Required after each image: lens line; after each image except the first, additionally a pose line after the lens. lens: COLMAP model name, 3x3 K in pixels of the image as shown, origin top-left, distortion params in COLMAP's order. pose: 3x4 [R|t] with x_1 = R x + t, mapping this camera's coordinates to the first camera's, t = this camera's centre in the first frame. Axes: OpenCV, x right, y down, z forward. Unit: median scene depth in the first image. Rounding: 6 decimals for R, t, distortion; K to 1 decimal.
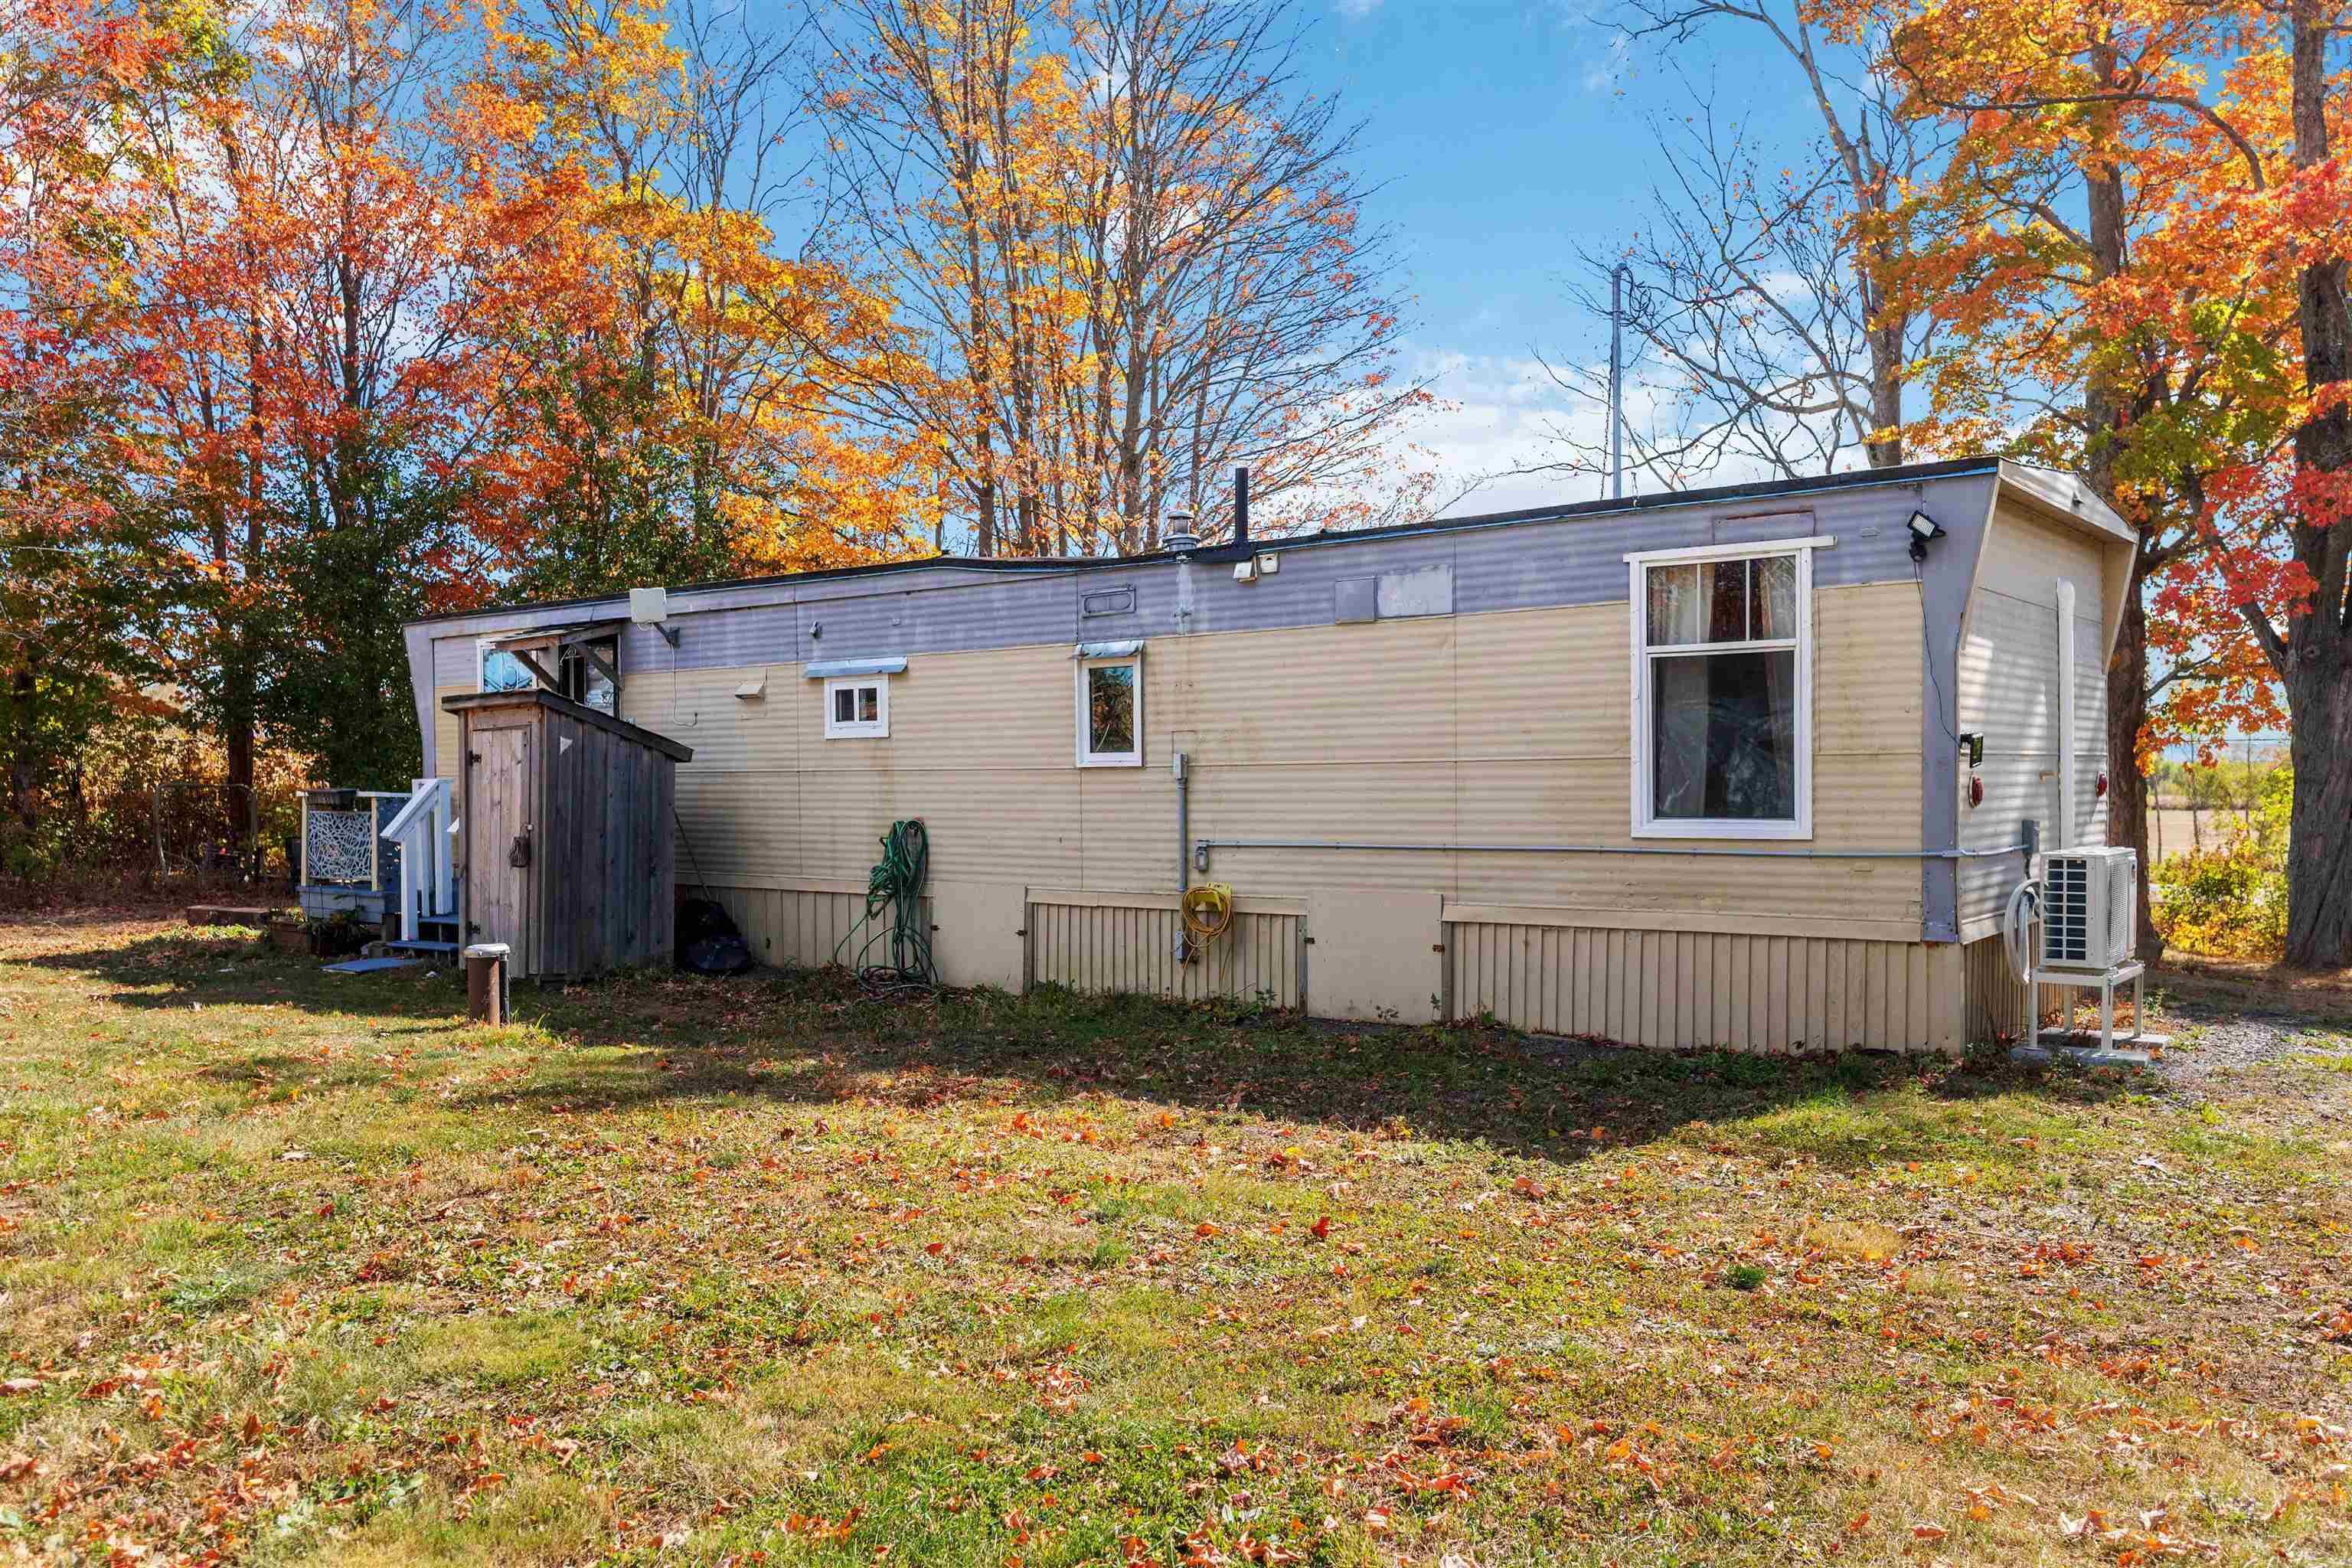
lens RADIAL K [[1845.0, 0, 1184.9], [0, 1845.0, 886.6], [0, 0, 1]] dist [0.008772, -0.001794]
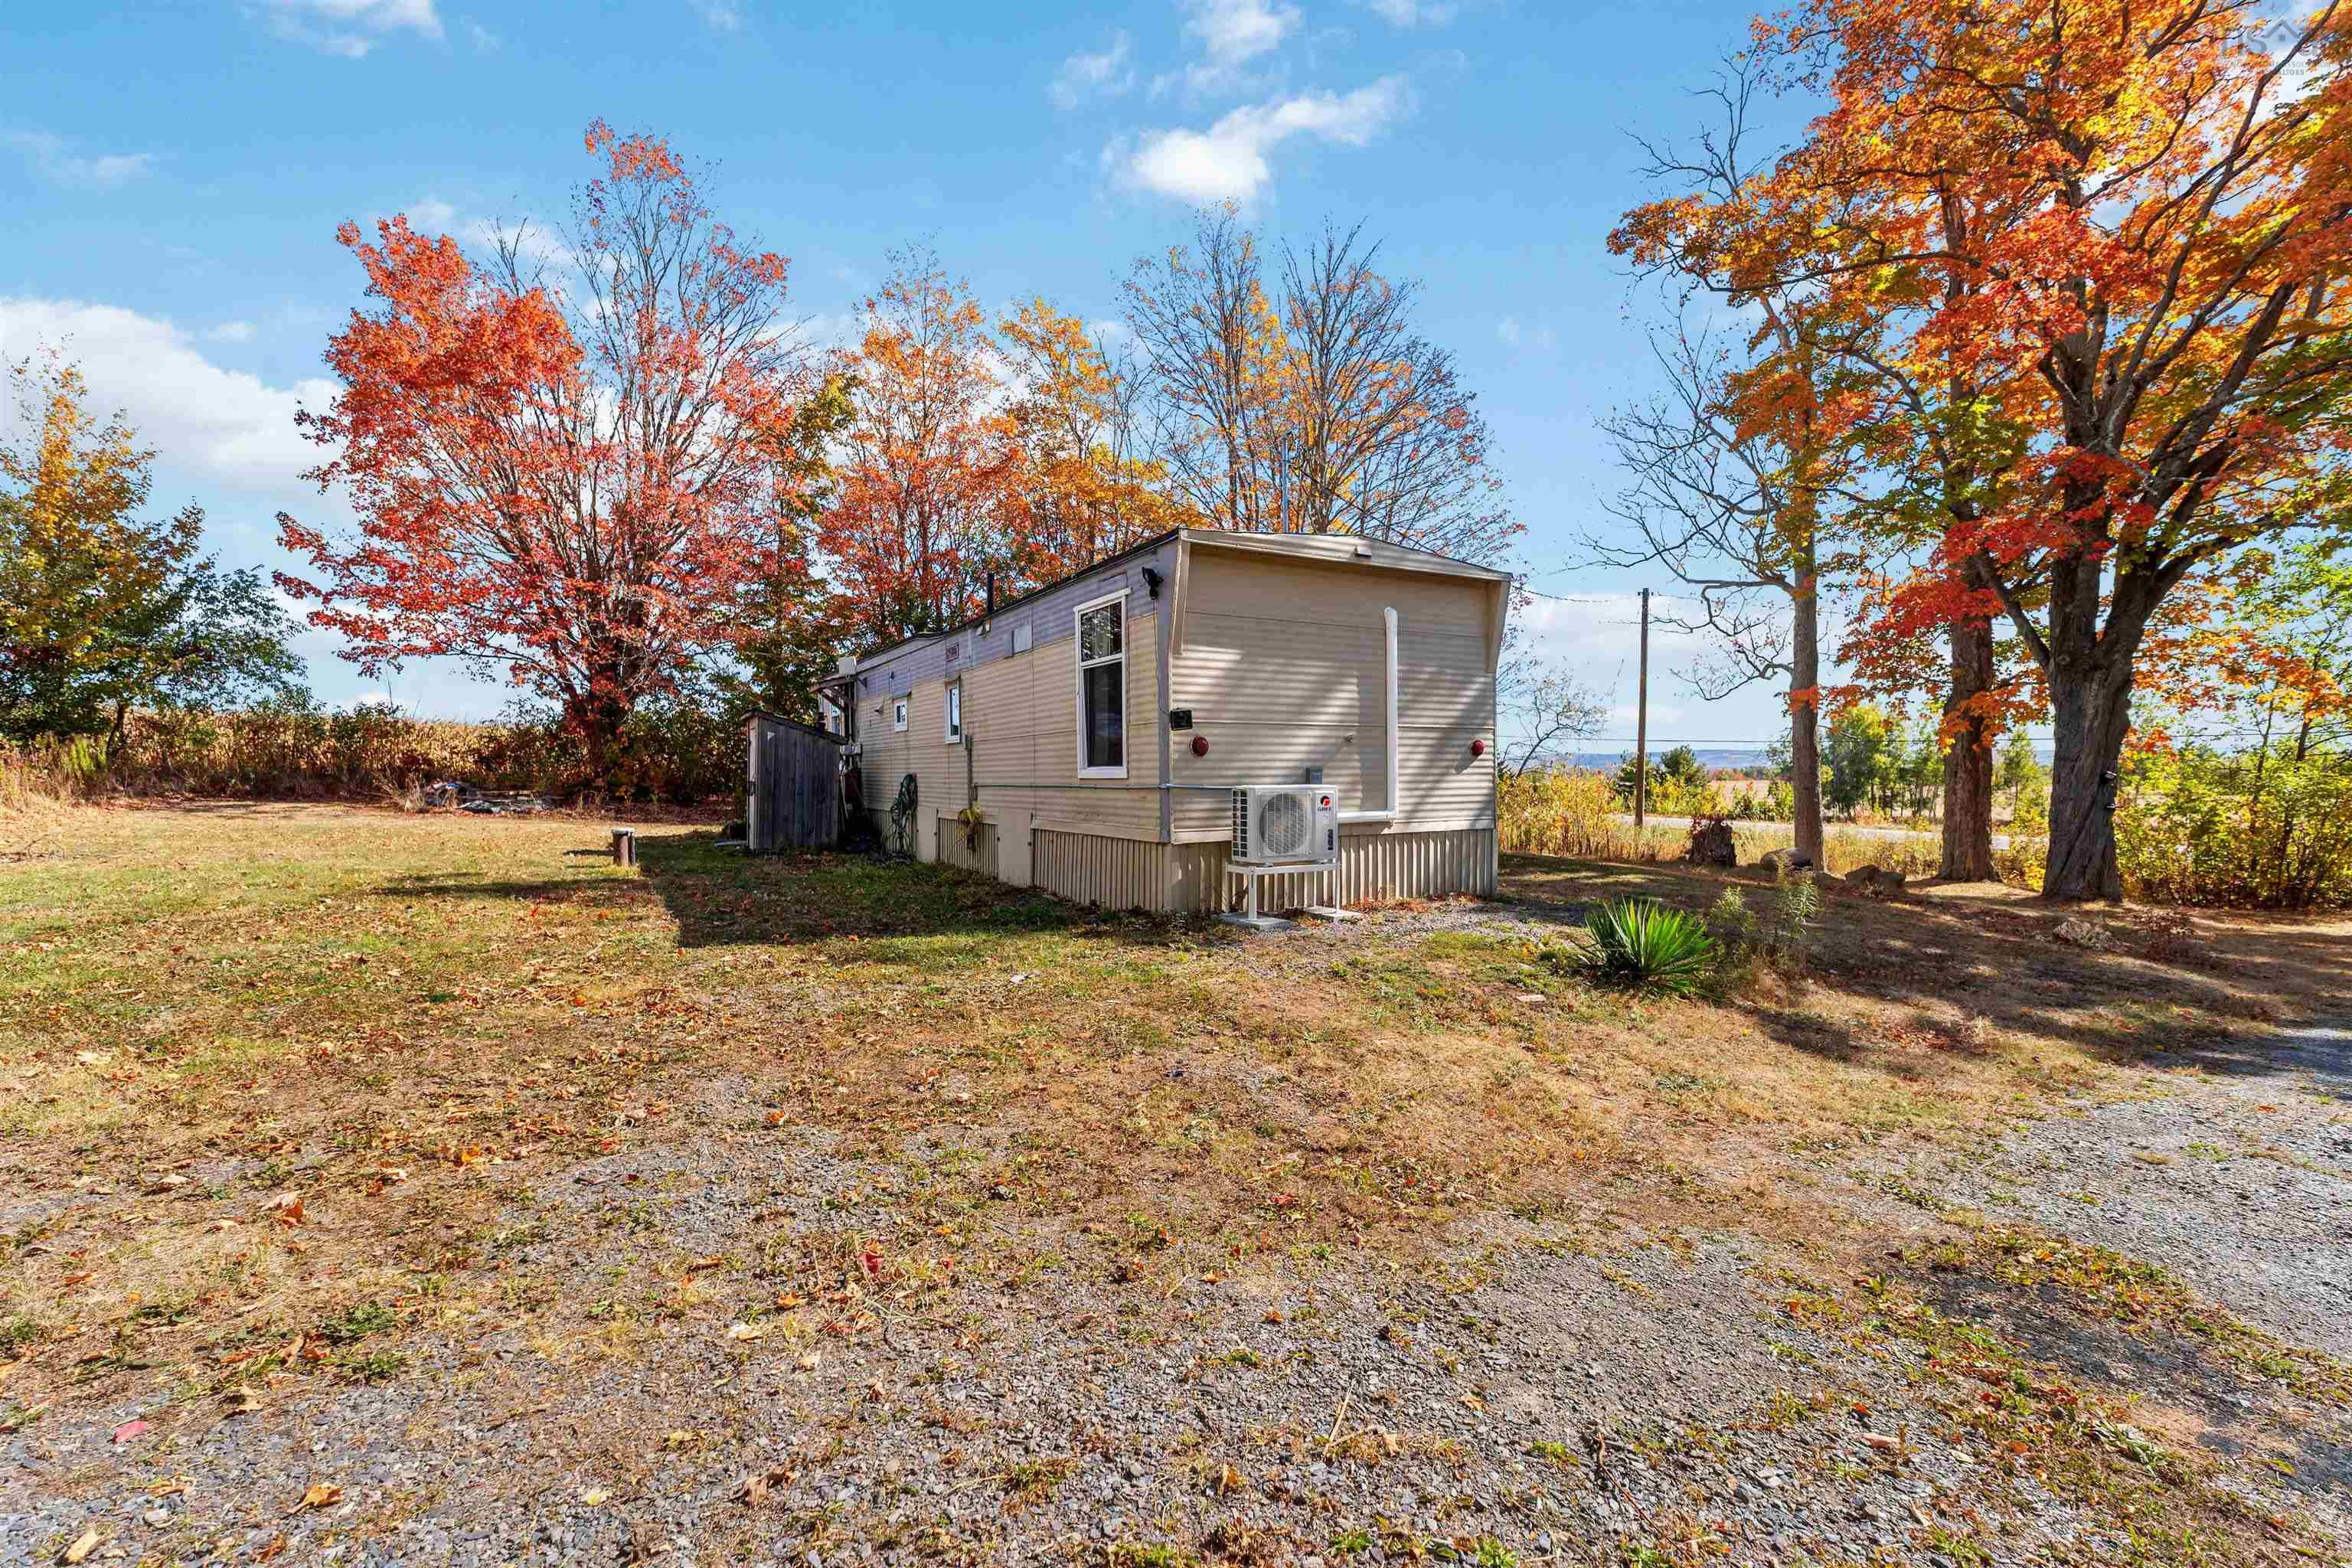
lens RADIAL K [[1013.0, 0, 1147.6], [0, 1013.0, 839.4], [0, 0, 1]] dist [0.009964, 0.000119]
pose [[0.923972, 0.028206, -0.381419, 0.602683], [-0.024058, 0.999588, 0.015640, 0.011814], [0.381703, -0.005275, 0.924270, 0.166873]]
